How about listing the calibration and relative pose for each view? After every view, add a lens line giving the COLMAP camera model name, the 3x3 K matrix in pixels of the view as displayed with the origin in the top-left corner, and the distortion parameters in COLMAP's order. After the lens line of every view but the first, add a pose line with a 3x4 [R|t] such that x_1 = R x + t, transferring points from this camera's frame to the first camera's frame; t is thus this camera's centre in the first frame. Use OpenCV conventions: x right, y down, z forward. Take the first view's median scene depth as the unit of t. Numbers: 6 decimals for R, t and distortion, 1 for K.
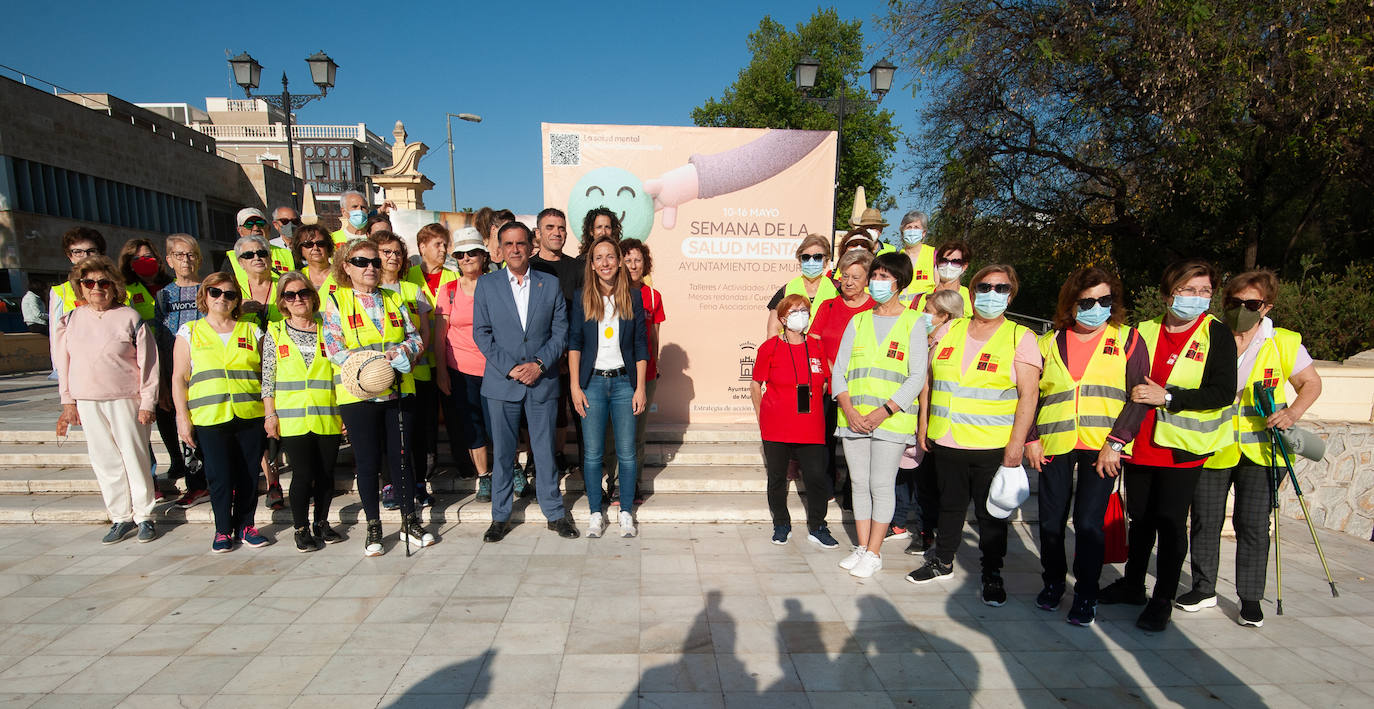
lens RADIAL K [[748.2, 0, 673.9], [0, 748.2, 501.3], [0, 0, 1]] dist [-0.022092, -0.010322]
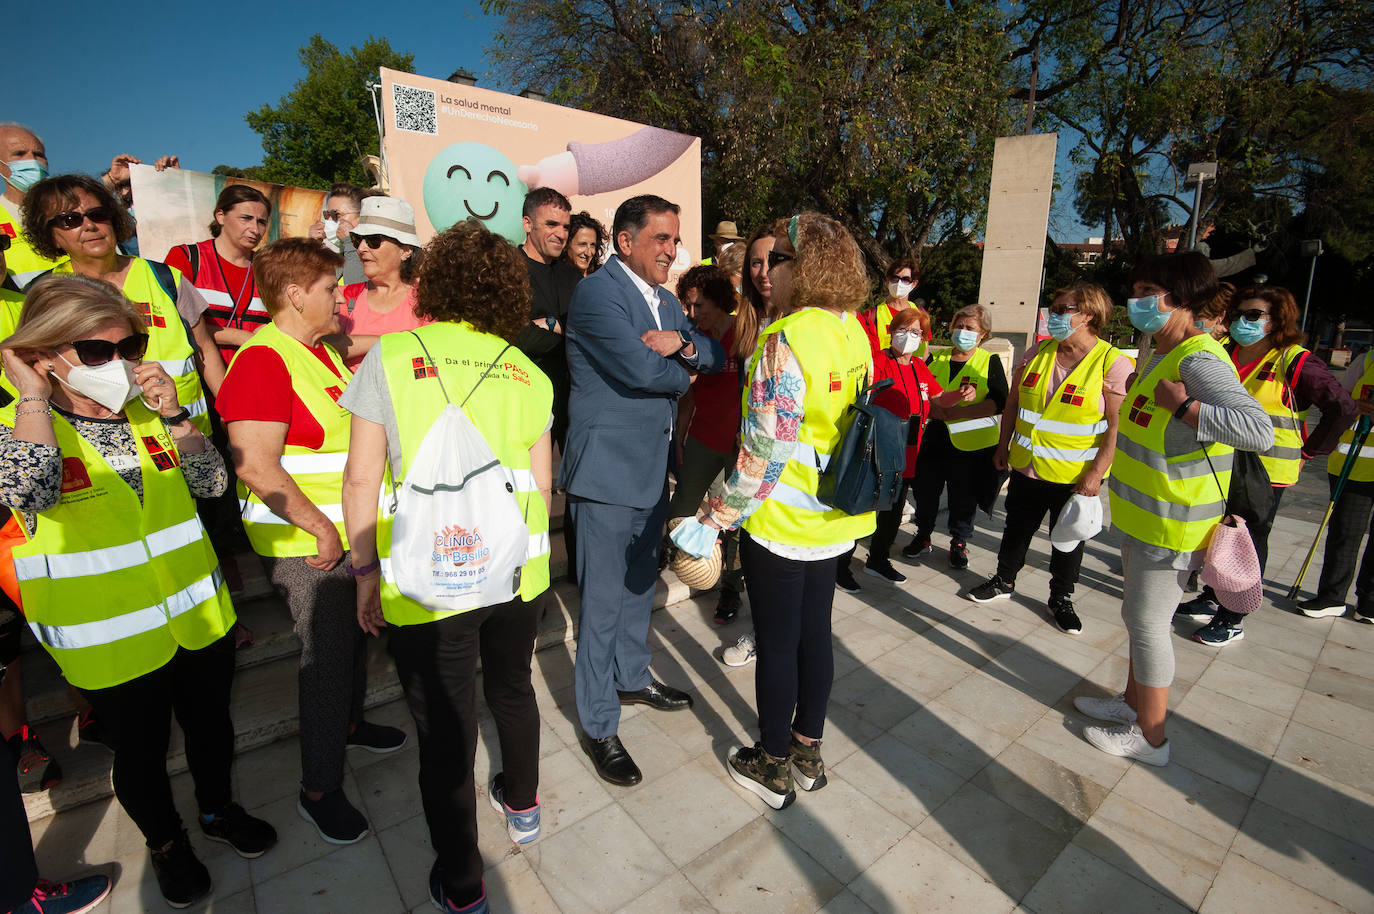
lens RADIAL K [[632.6, 0, 682.8], [0, 632.6, 455.8], [0, 0, 1]] dist [-0.033761, -0.002986]
pose [[0.807960, -0.140475, 0.572247, -0.083538], [0.154161, 0.987734, 0.024808, -0.028891], [-0.568713, 0.068174, 0.819706, 0.095345]]
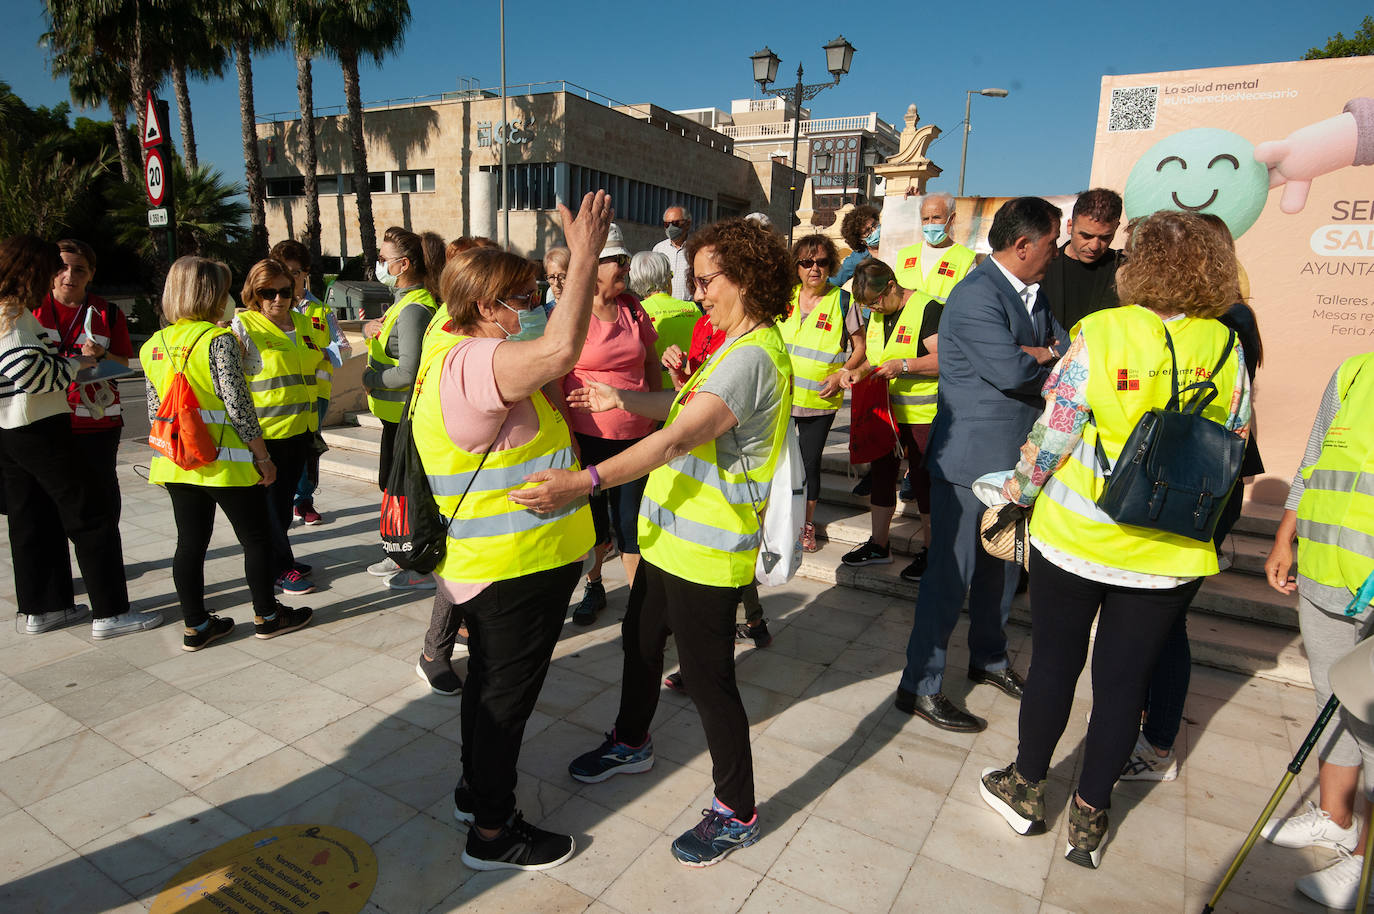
lens RADIAL K [[827.8, 0, 676.0], [0, 827.8, 459.1], [0, 0, 1]] dist [0.004748, -0.016175]
pose [[0.833436, 0.123515, -0.538636, -0.010591], [-0.160943, 0.986701, -0.022768, -0.012190], [0.528660, 0.105666, 0.842231, 0.031965]]
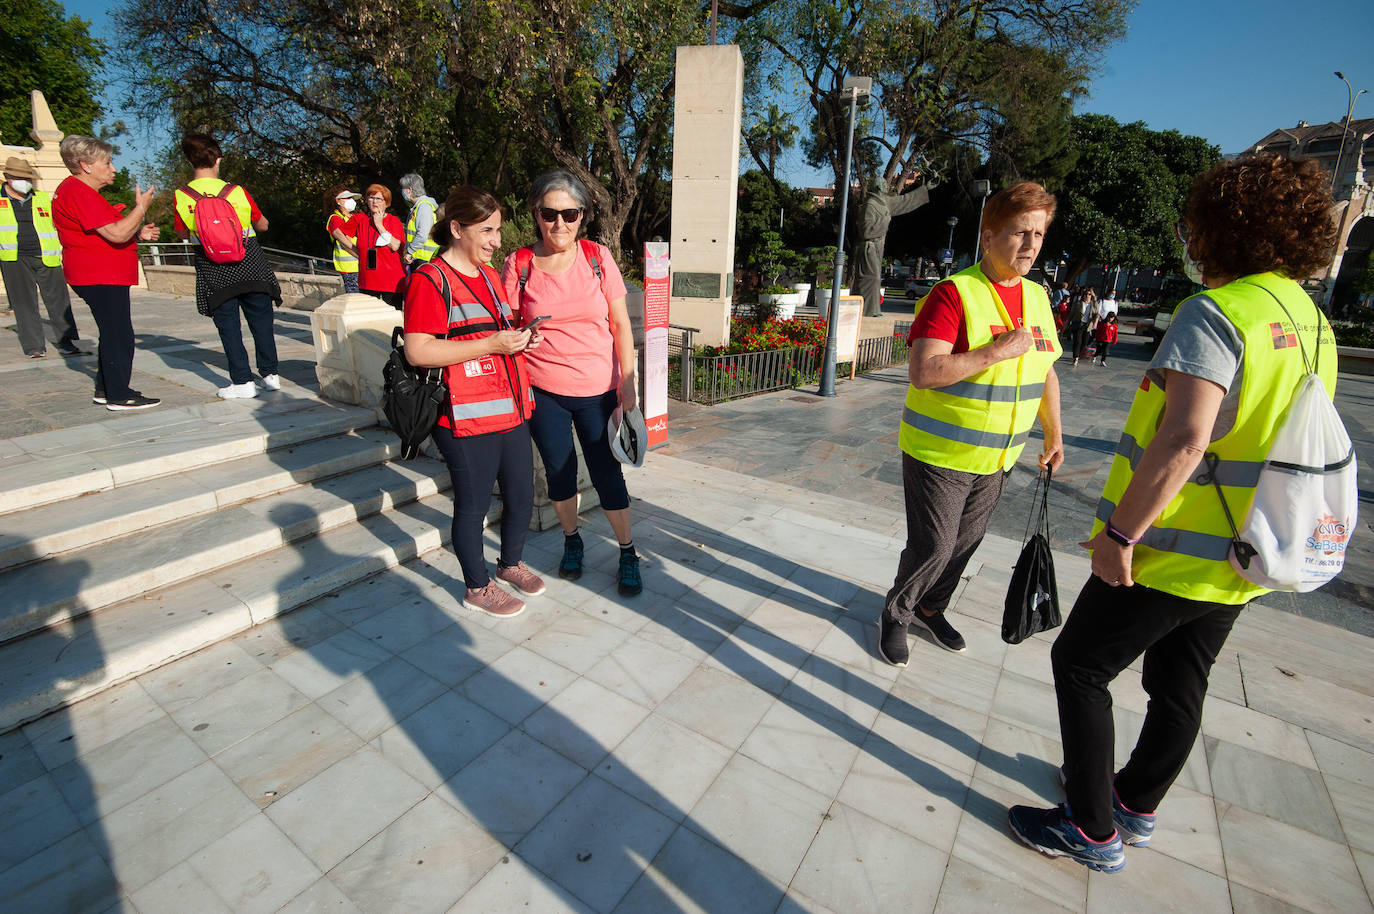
lens RADIAL K [[630.7, 0, 671.3], [0, 630.7, 450.5], [0, 0, 1]] dist [-0.032650, -0.001455]
pose [[0.584856, -0.244497, 0.773411, 0.056115], [0.190135, 0.968248, 0.162309, -0.024689], [-0.788538, 0.052125, 0.612773, 0.091545]]
